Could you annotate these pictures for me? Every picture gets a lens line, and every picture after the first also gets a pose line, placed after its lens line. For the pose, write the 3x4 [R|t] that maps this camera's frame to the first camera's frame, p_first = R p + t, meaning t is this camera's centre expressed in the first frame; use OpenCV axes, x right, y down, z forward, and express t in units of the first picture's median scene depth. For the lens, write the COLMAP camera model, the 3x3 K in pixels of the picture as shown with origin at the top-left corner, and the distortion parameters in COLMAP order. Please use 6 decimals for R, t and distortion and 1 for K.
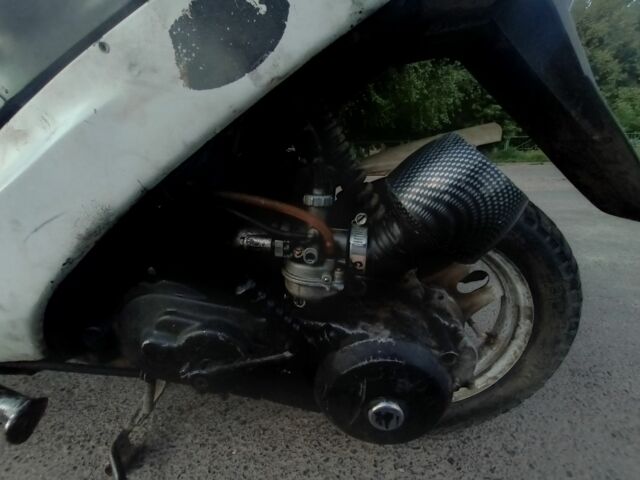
lens RADIAL K [[292.5, 0, 320.0], [0, 292.5, 240.0], [0, 0, 1]] dist [-0.005786, -0.001691]
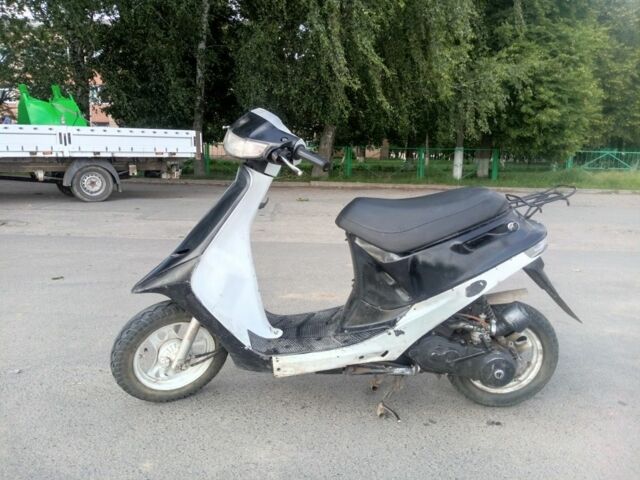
lens RADIAL K [[500.8, 0, 320.0], [0, 500.8, 240.0], [0, 0, 1]] dist [0.010562, -0.013263]
pose [[0.995116, 0.033802, 0.092746, -1.712523], [-0.024479, 0.994698, -0.099886, -0.256414], [-0.095631, 0.097128, 0.990667, -3.354303]]
